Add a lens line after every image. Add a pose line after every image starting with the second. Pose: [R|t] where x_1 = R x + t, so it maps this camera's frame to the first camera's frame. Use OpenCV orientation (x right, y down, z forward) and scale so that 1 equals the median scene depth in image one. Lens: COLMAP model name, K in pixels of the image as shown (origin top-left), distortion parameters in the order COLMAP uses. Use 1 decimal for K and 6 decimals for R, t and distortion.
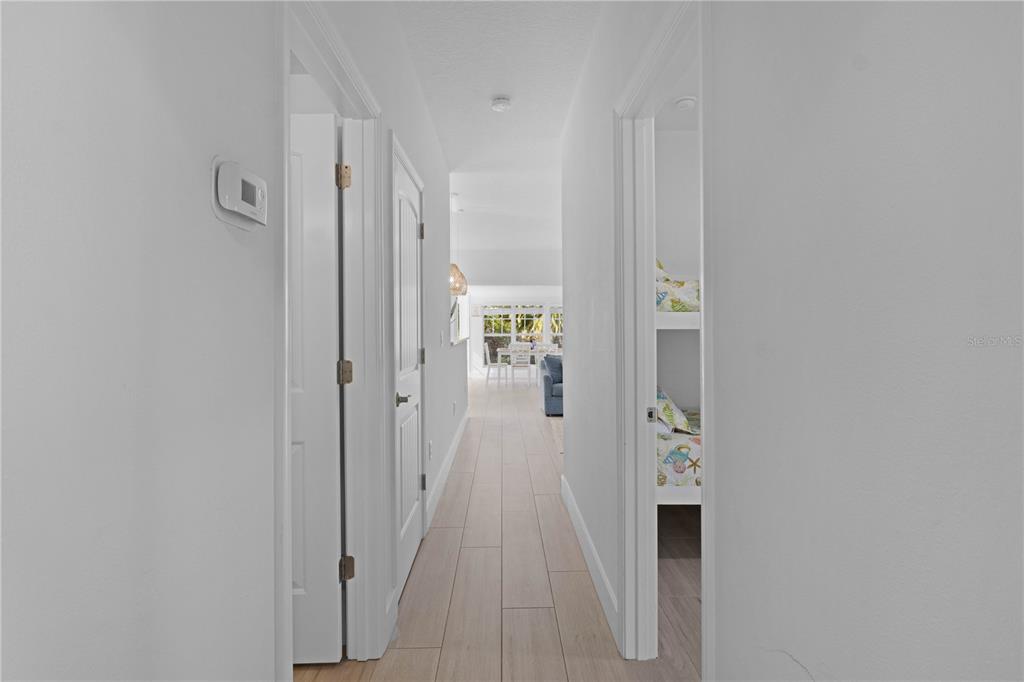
lens RADIAL K [[514.4, 0, 513.7], [0, 514.4, 327.7], [0, 0, 1]] dist [-0.001155, 0.000864]
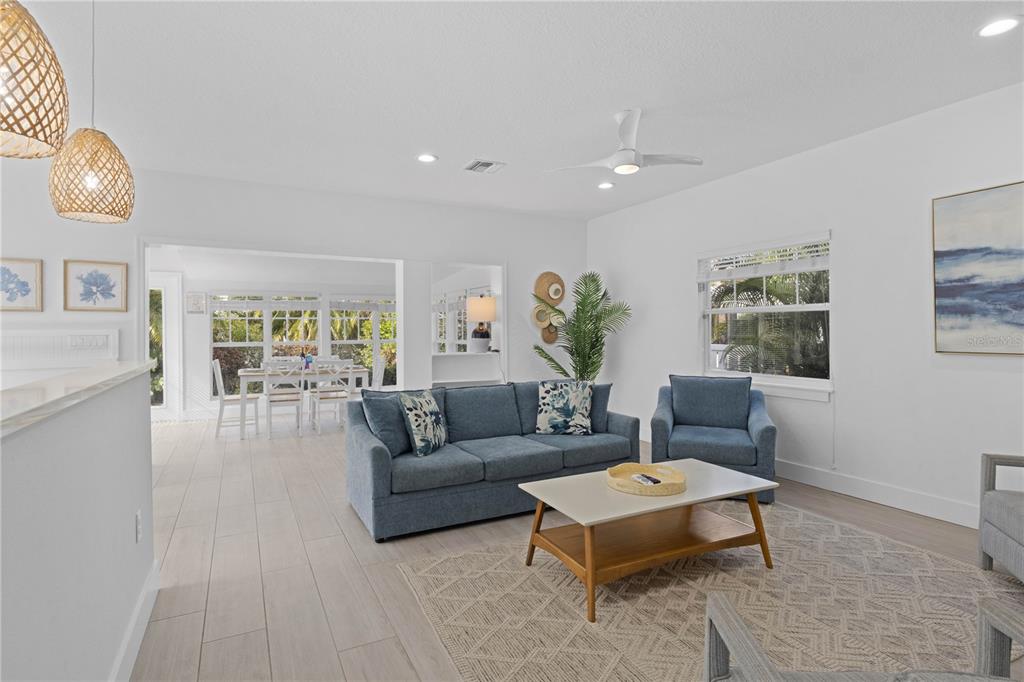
lens RADIAL K [[514.4, 0, 513.7], [0, 514.4, 327.7], [0, 0, 1]] dist [-0.001155, 0.000864]
pose [[0.892305, -0.001483, 0.451431, -0.016358], [0.003758, 0.999984, -0.004144, -0.002516], [-0.451418, 0.005394, 0.892296, 0.335421]]
